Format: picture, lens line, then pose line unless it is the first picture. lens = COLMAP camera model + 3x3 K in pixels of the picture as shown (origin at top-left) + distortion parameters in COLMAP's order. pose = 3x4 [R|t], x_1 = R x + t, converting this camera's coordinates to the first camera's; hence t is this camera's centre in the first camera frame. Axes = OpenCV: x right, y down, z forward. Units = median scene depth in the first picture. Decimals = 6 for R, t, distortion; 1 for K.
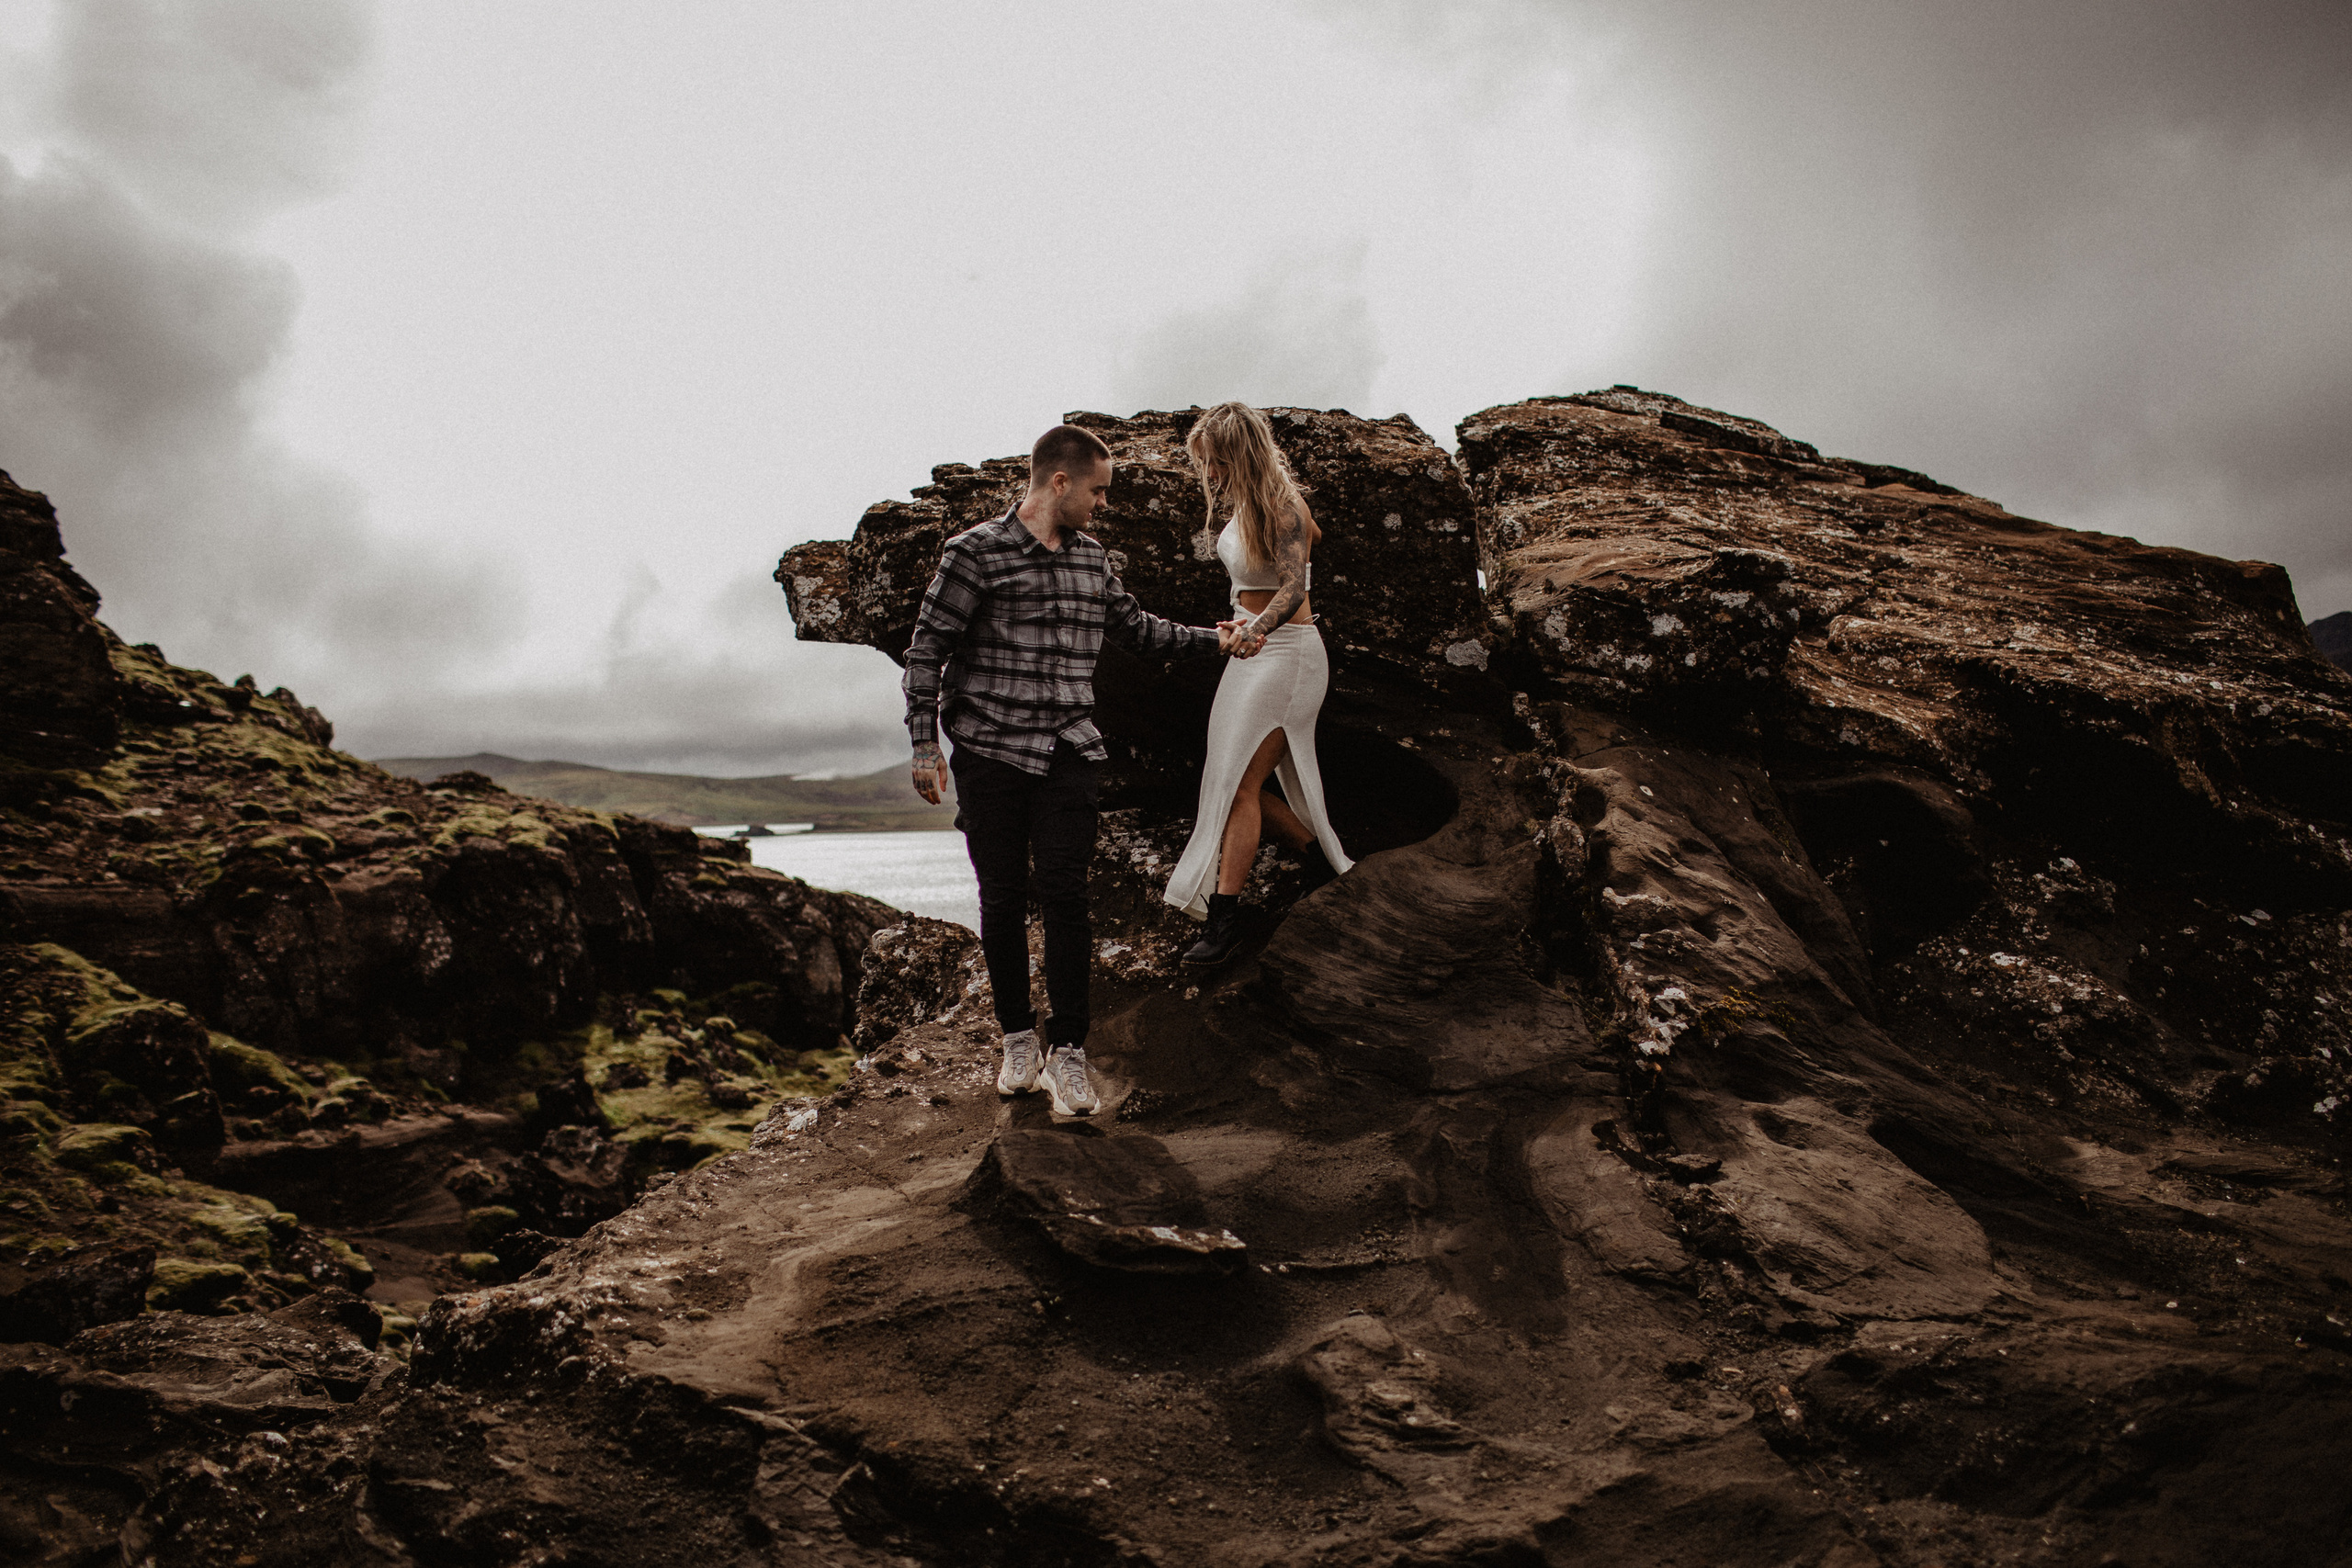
lens RADIAL K [[2243.4, 0, 1178.5], [0, 2243.4, 784.3], [0, 0, 1]] dist [-0.102103, 0.124883]
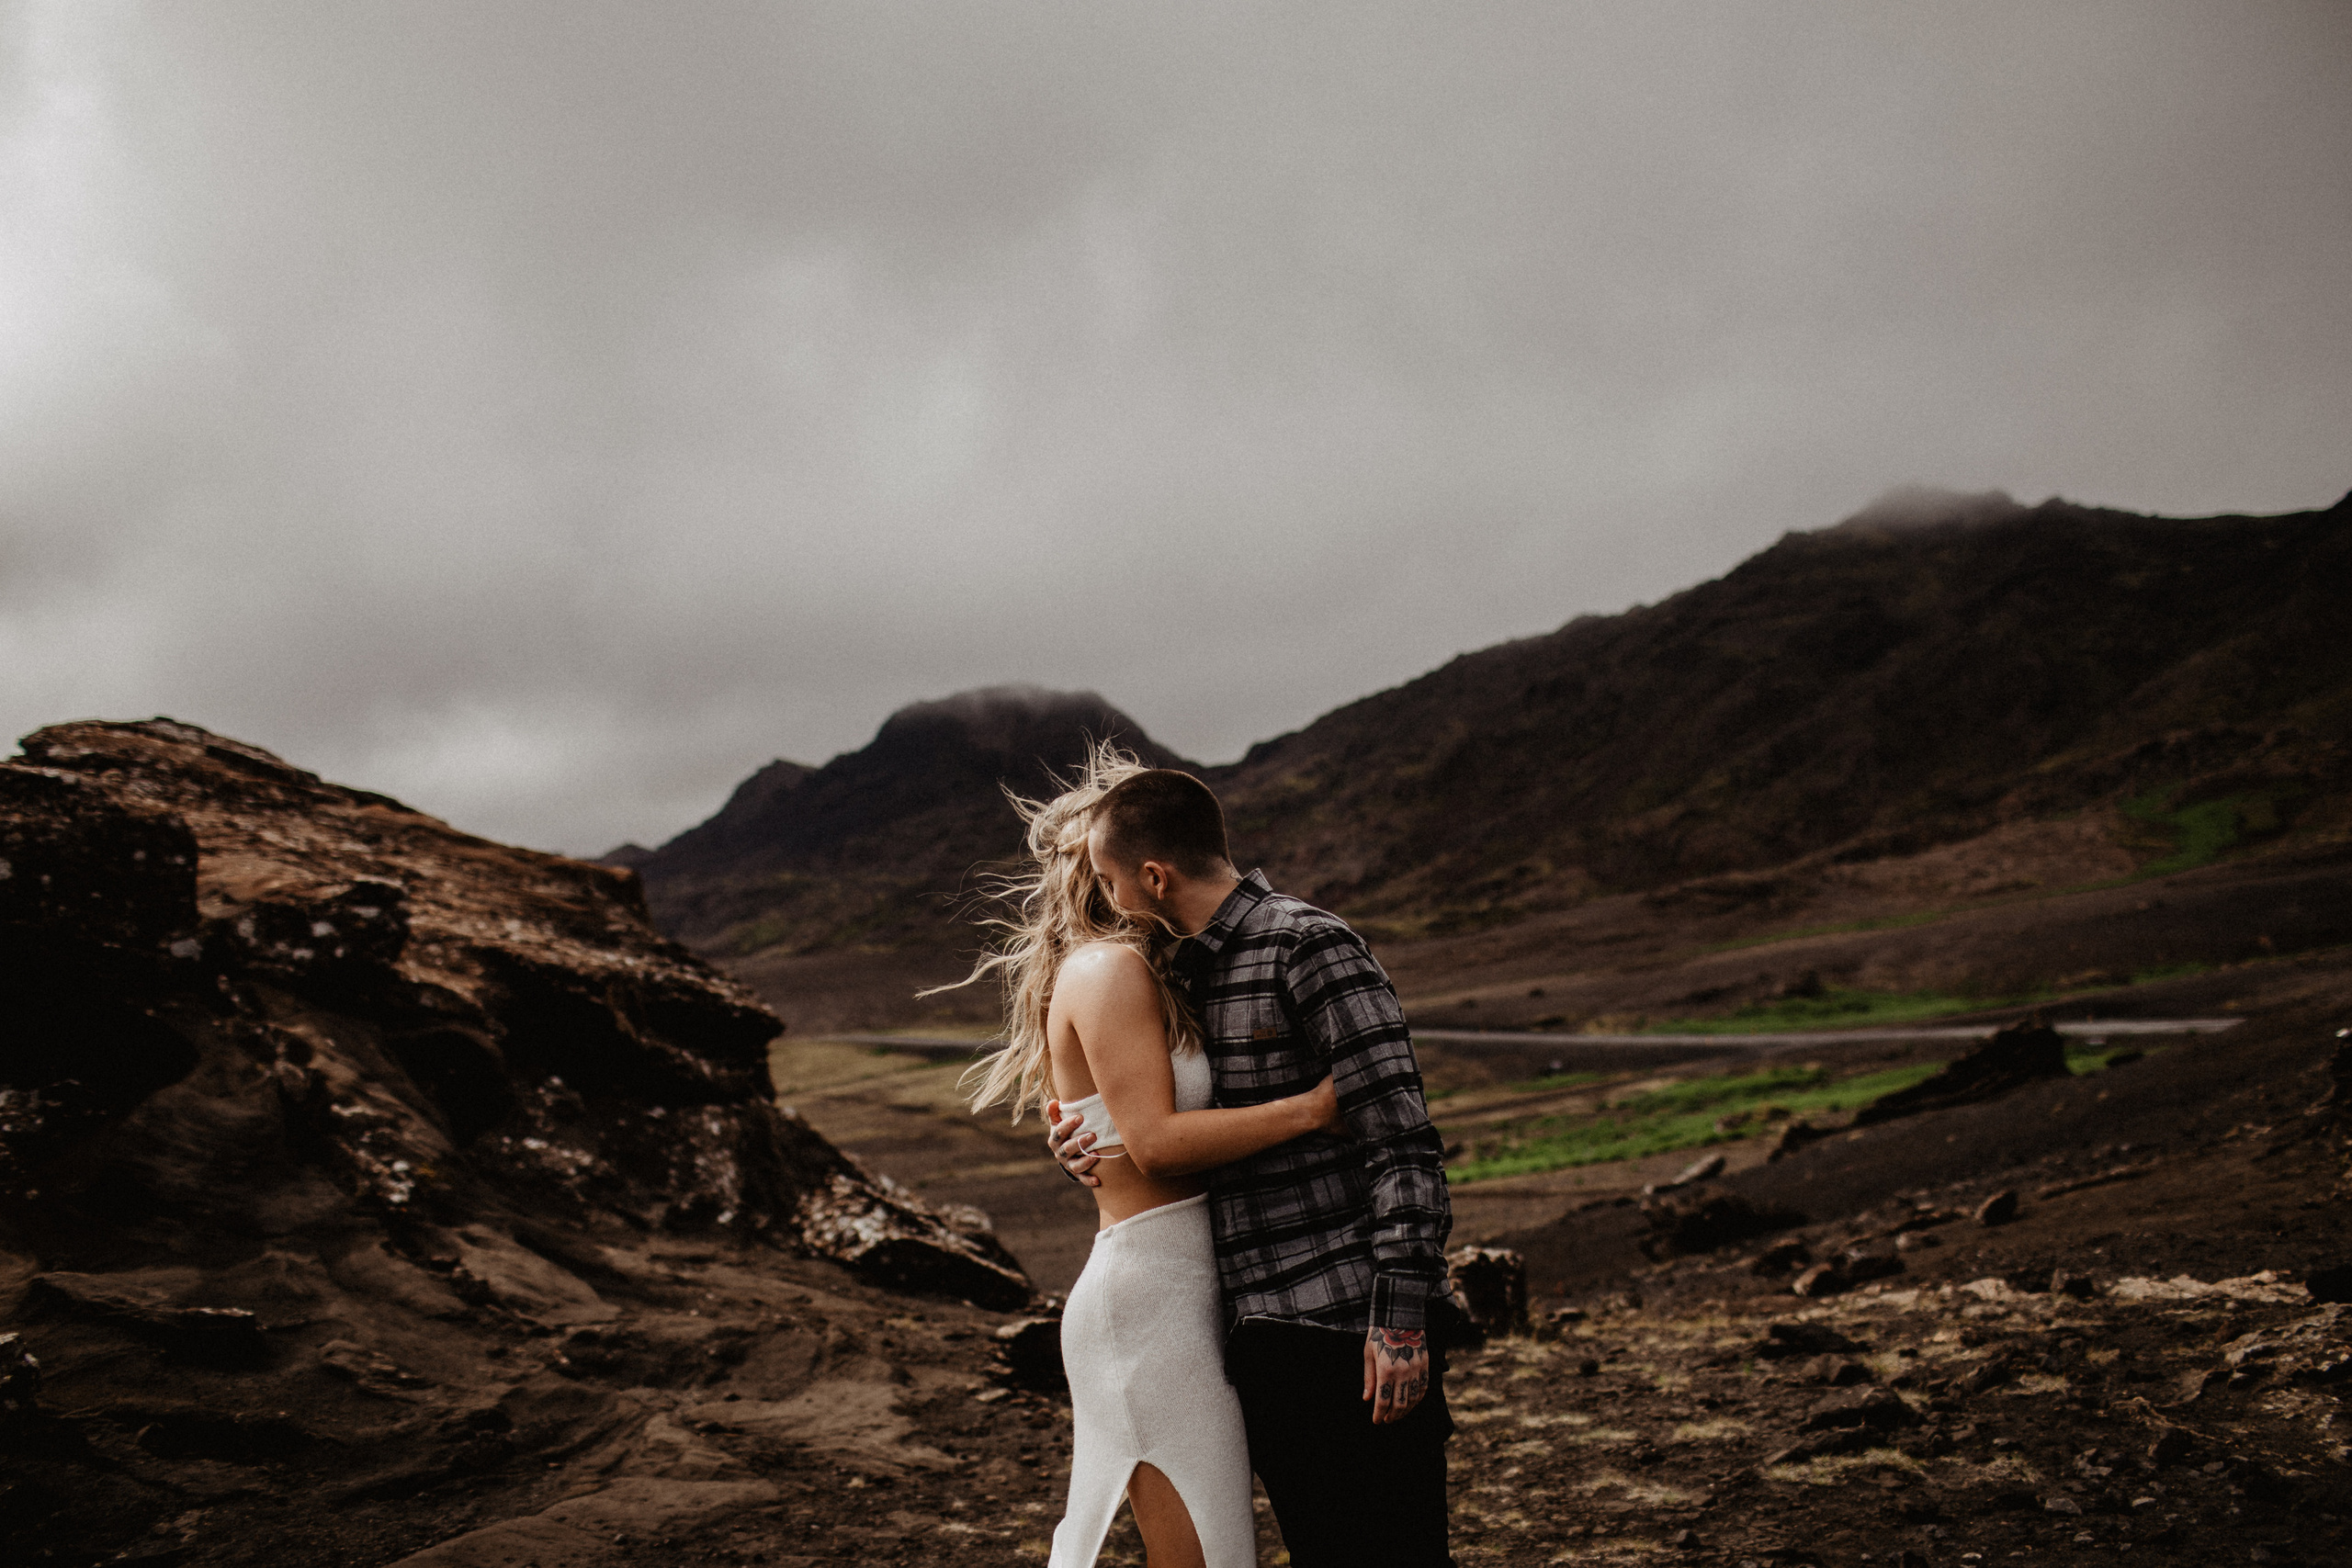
lens RADIAL K [[2243.4, 0, 1178.5], [0, 2243.4, 784.3], [0, 0, 1]] dist [-0.102103, 0.124883]
pose [[0.719573, 0.047998, 0.692756, -0.349916], [0.024793, 0.995197, -0.094706, -0.011855], [-0.693974, 0.085323, 0.714927, -0.402353]]
